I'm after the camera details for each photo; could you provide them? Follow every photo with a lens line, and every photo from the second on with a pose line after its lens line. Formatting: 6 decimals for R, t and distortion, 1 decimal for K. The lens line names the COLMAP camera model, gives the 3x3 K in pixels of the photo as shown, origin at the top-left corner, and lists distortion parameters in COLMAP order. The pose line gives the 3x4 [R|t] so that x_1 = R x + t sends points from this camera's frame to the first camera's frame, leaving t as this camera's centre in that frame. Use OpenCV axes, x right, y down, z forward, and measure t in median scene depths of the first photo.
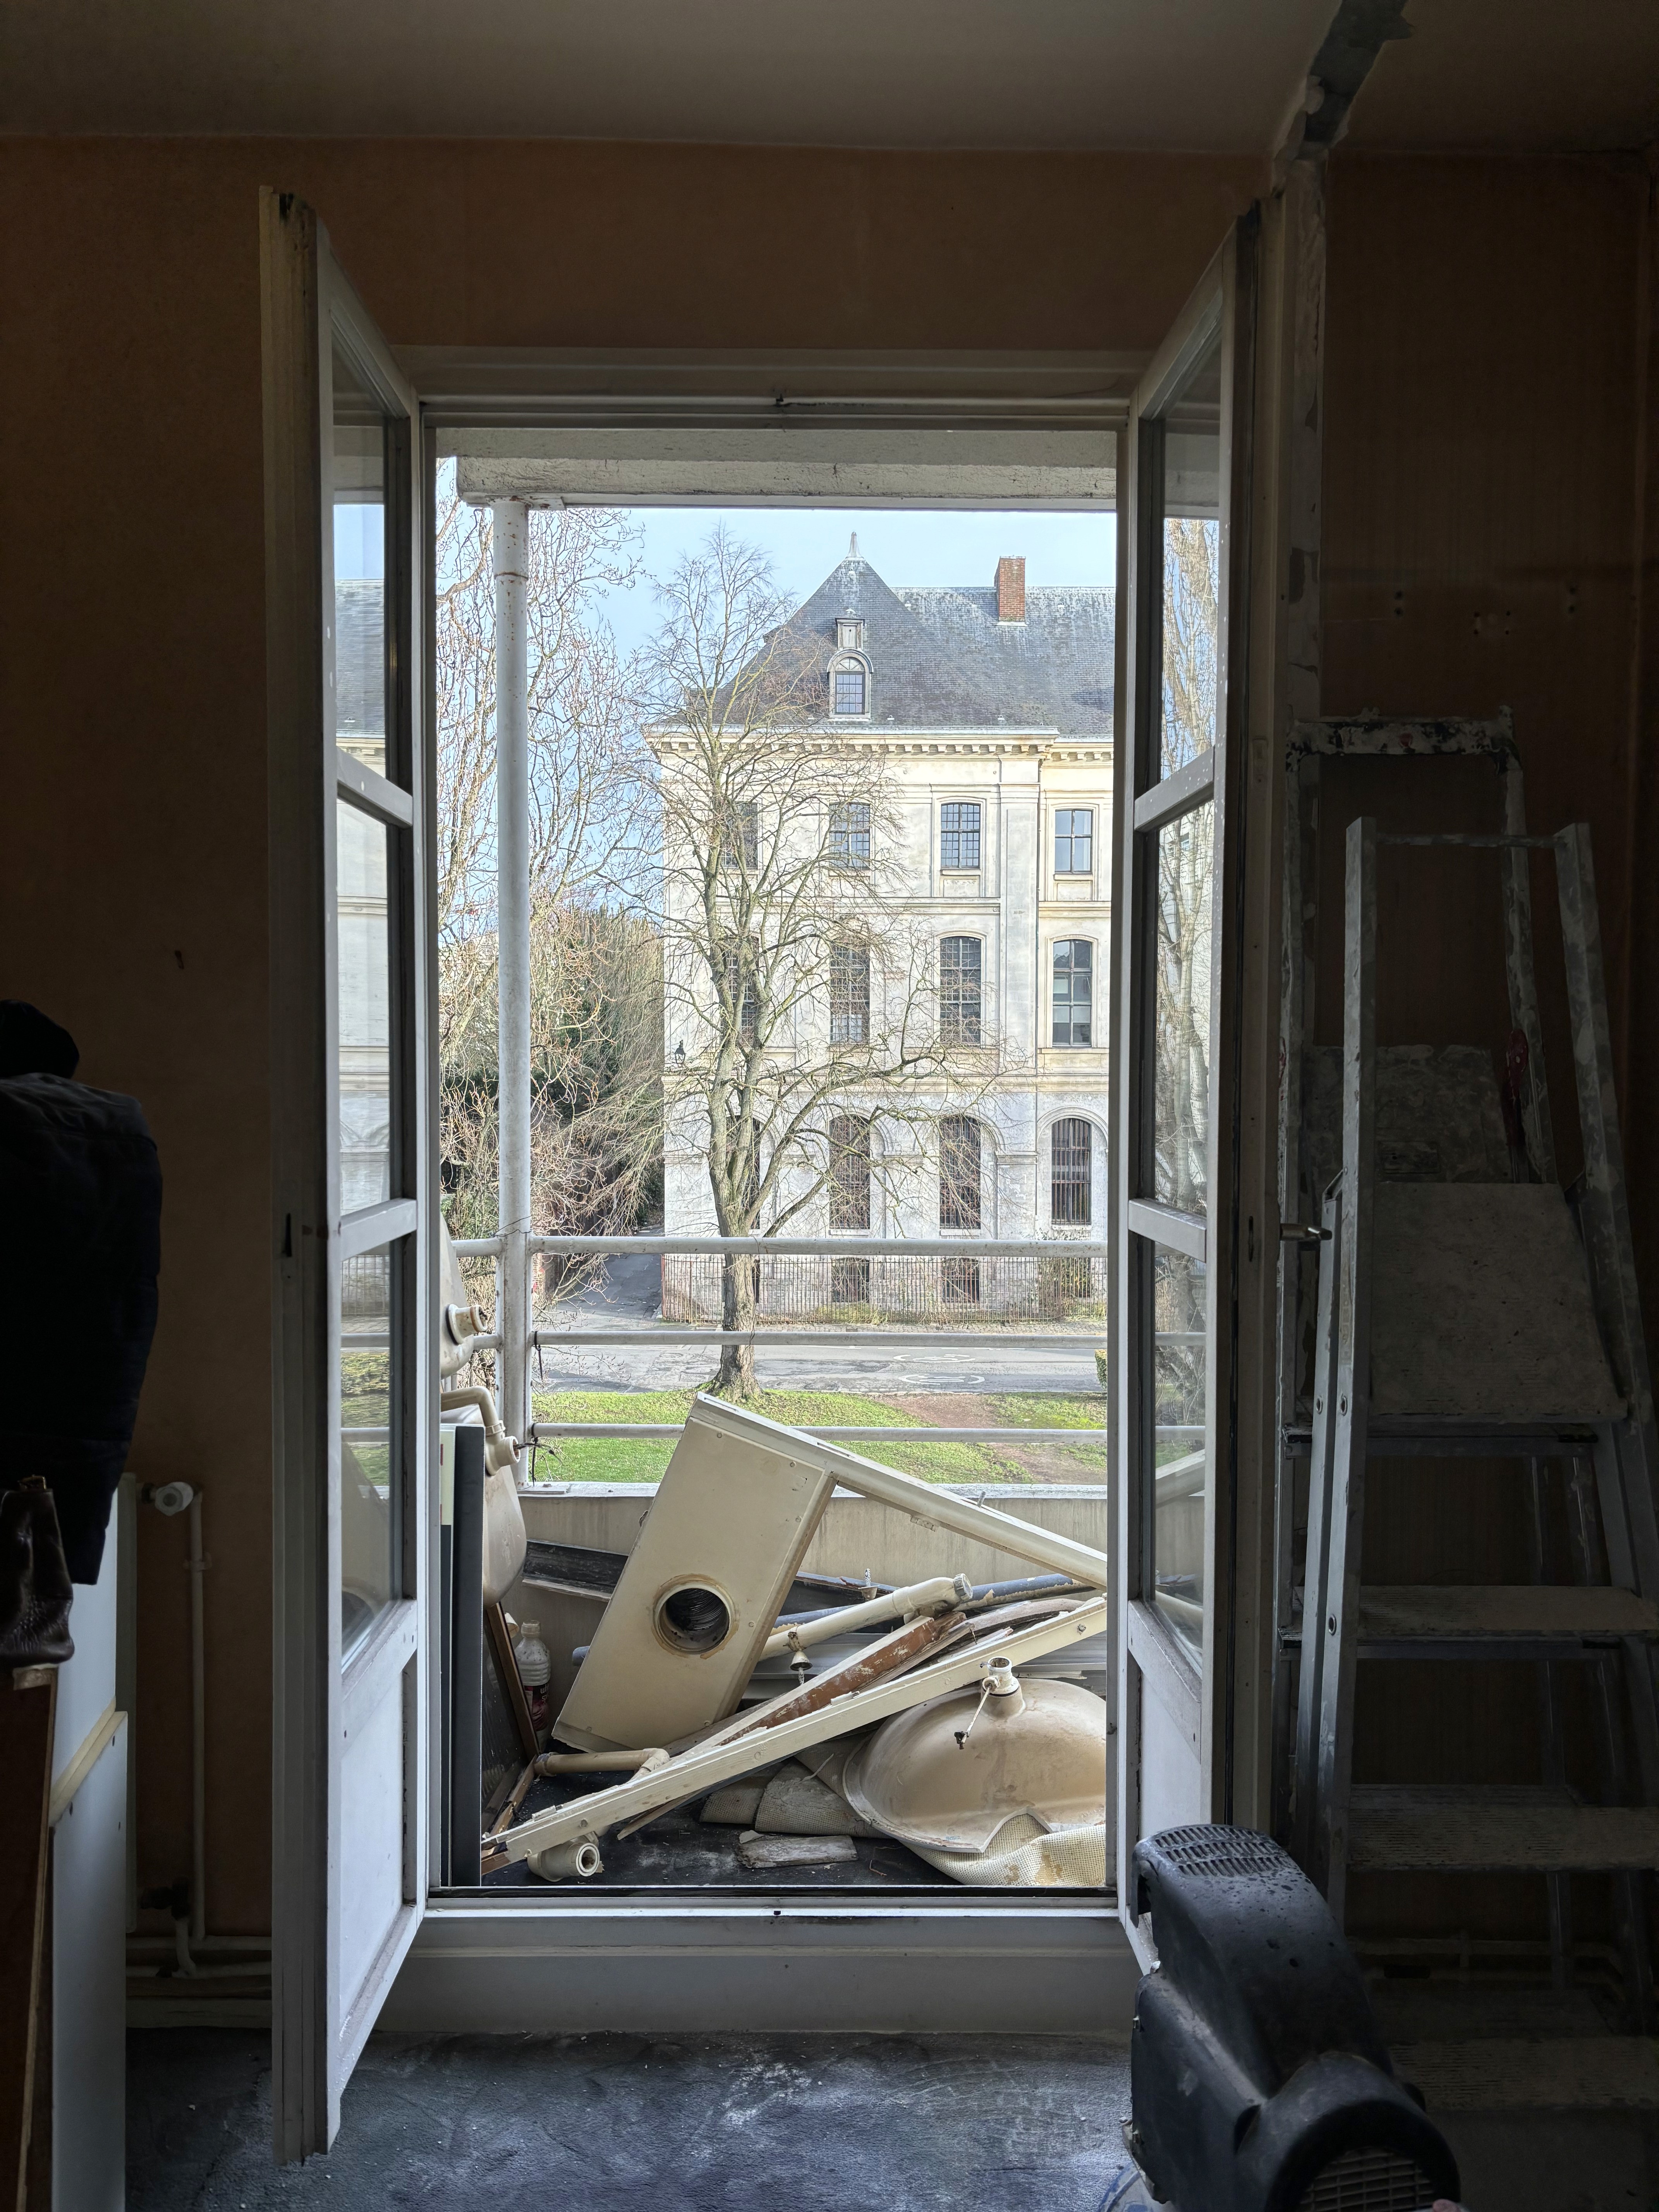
lens RADIAL K [[1681.5, 0, 829.9], [0, 1681.5, 1108.3], [0, 0, 1]] dist [0.003376, -0.009558]
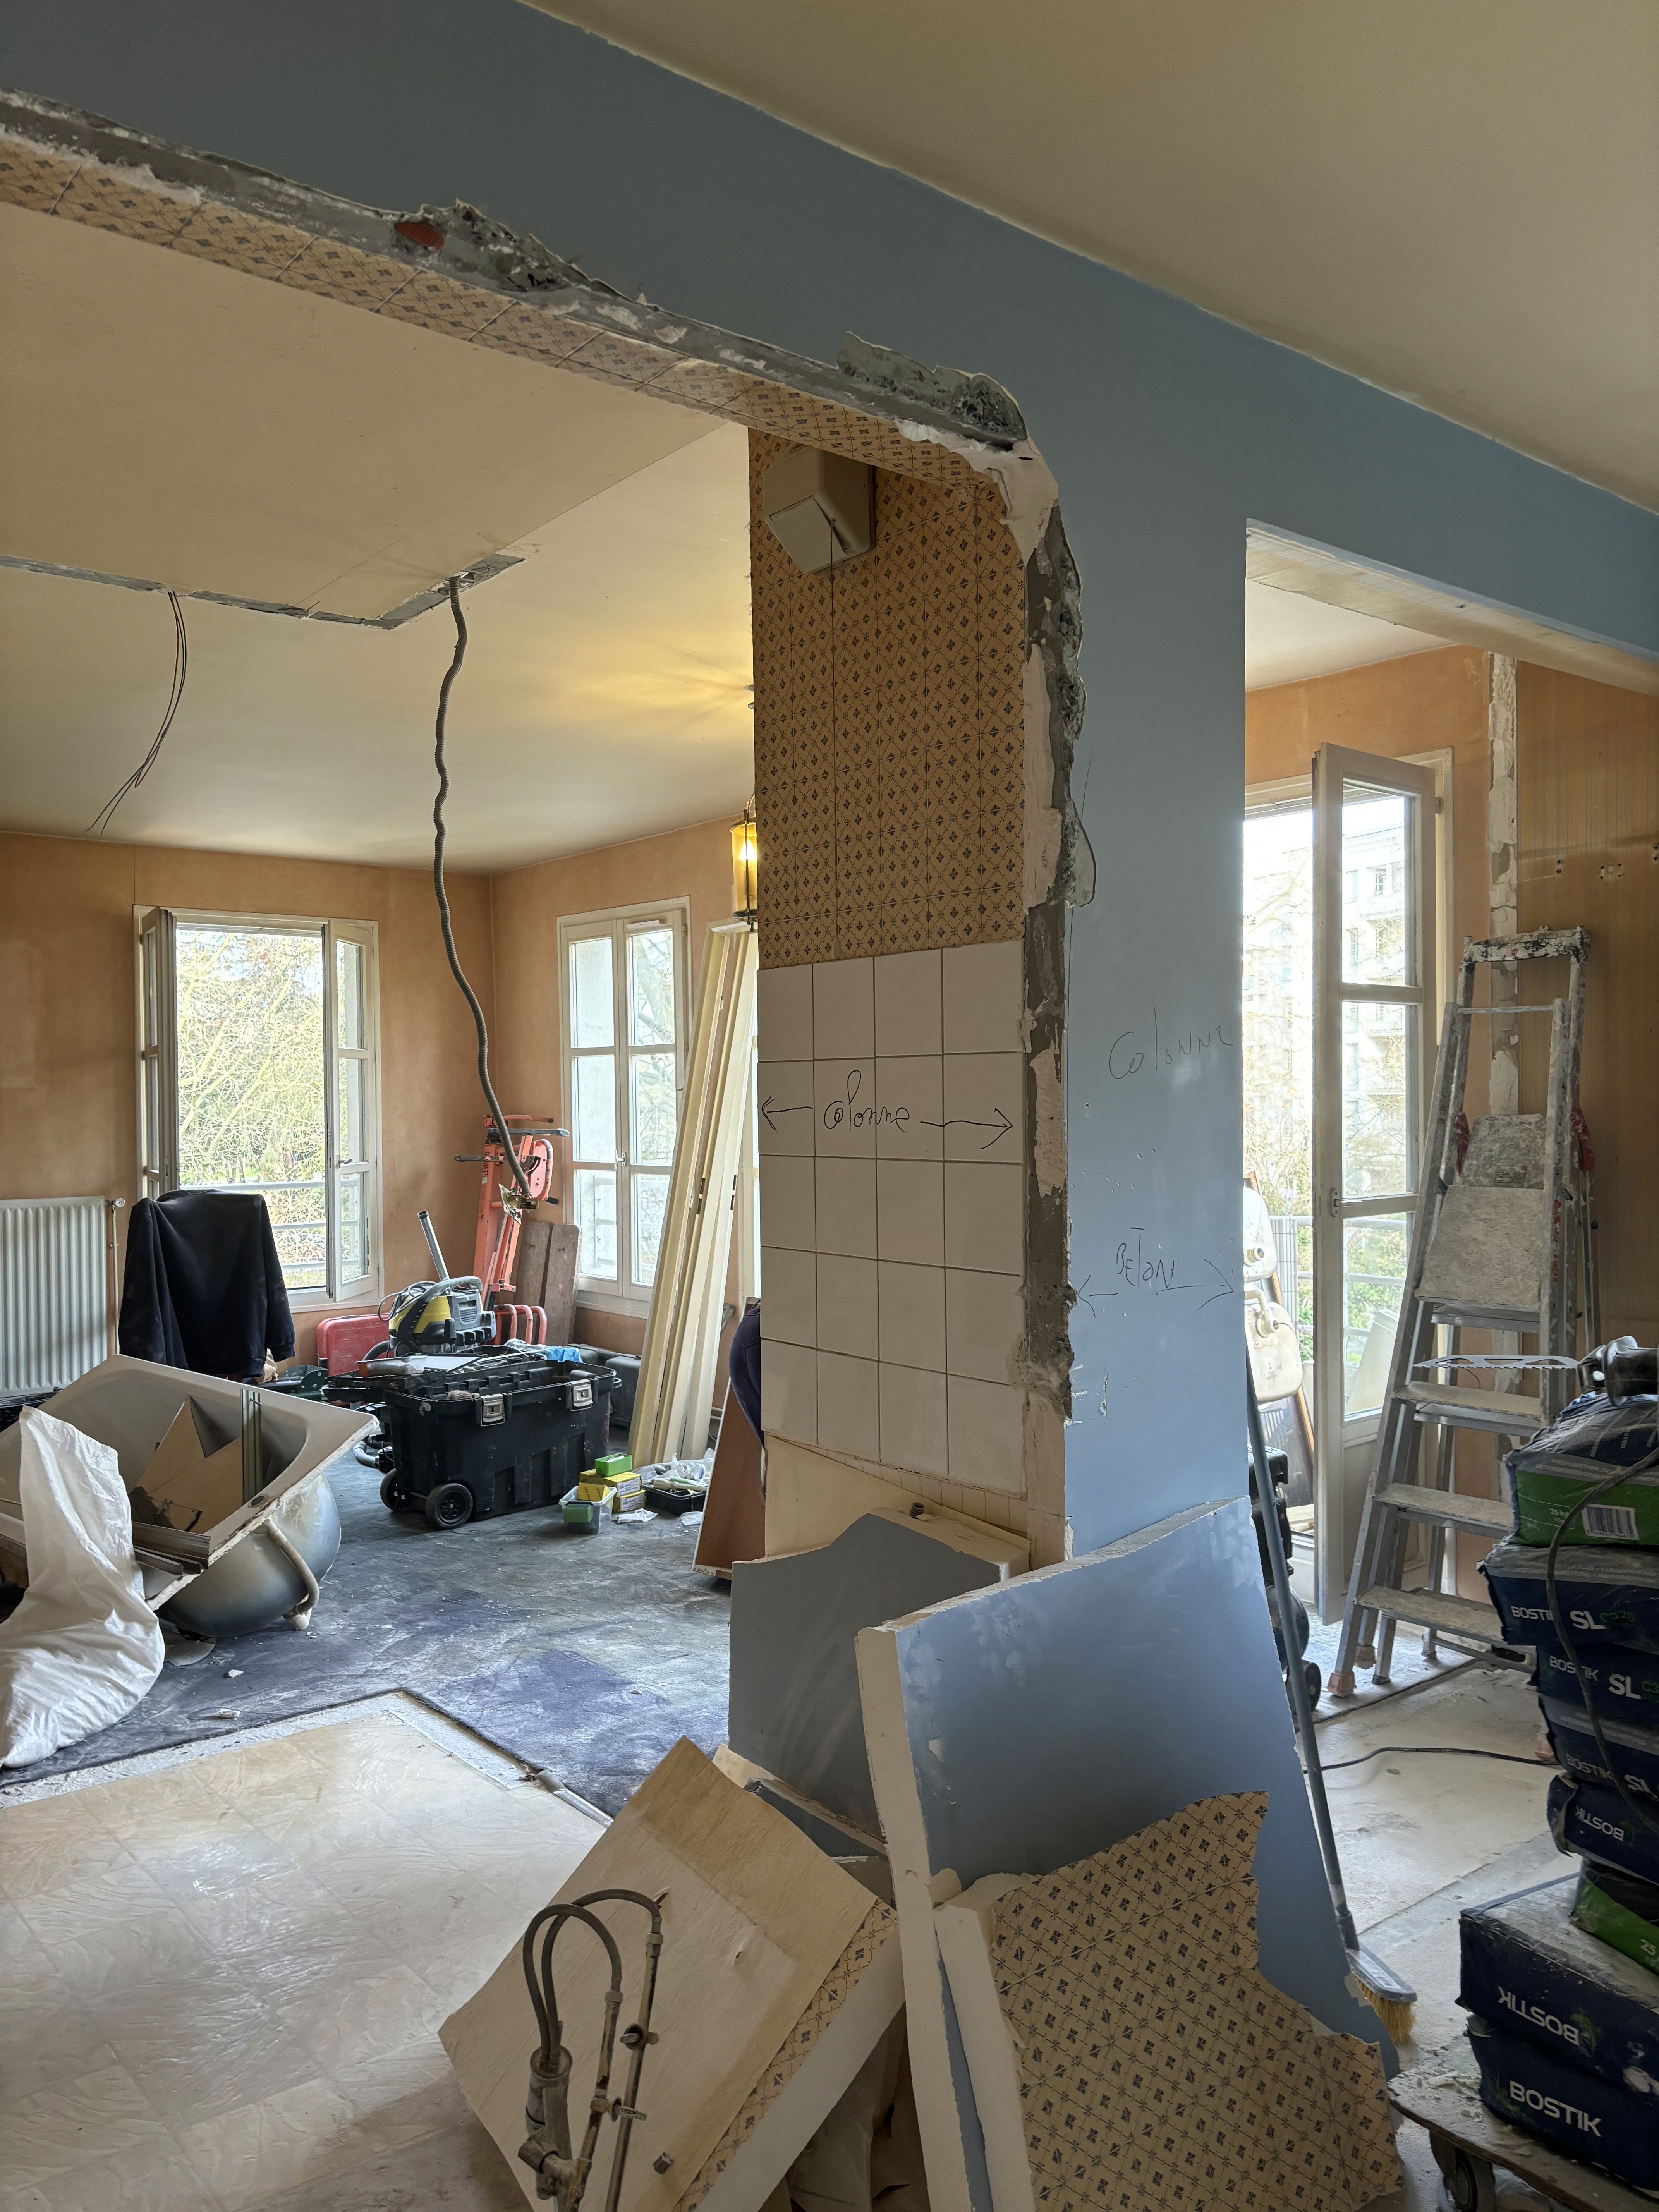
lens RADIAL K [[1681.5, 0, 830.3], [0, 1681.5, 1101.2], [0, 0, 1]] dist [0.003376, -0.009558]
pose [[0.600998, -0.003187, -0.799245, 1.374964], [-0.011316, 0.999858, -0.012496, -0.020490], [0.799171, 0.016554, 0.600876, -0.730590]]
